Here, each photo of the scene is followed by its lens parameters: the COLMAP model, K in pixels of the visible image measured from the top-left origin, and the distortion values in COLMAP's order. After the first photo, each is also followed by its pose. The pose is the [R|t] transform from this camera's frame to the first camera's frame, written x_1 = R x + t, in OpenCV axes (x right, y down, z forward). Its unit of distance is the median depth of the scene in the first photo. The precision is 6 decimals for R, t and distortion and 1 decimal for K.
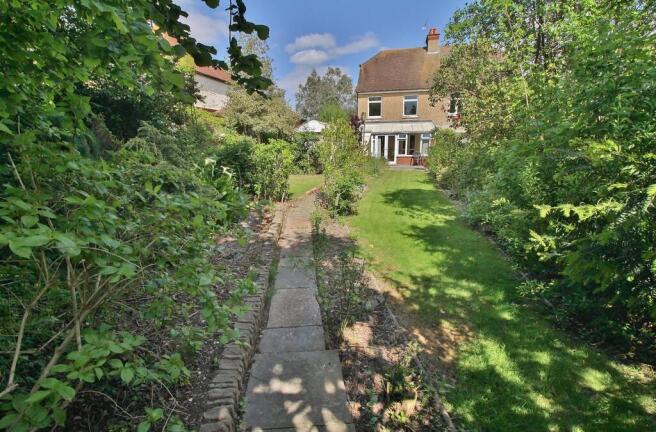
lens RADIAL K [[341.1, 0, 328.0], [0, 341.1, 216.0], [0, 0, 1]] dist [0.000027, -0.000095]
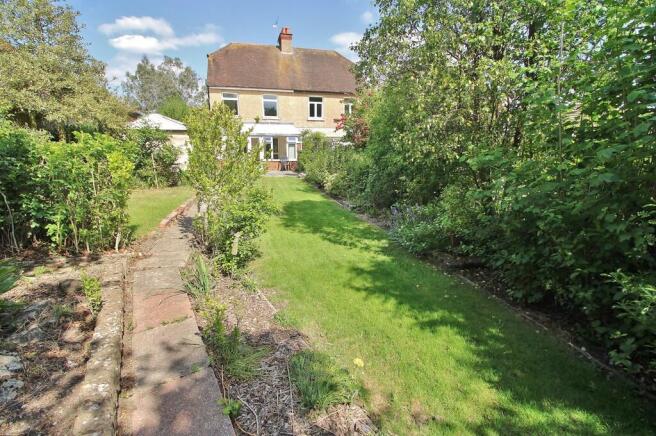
lens RADIAL K [[306.5, 0, 328.0], [0, 306.5, 218.0], [0, 0, 1]] dist [-0.011090, -0.000538]
pose [[0.886535, -0.087731, 0.454267, -0.026953], [0.080434, 0.996131, 0.035406, -0.041463], [-0.455616, 0.005150, 0.890162, 0.211541]]
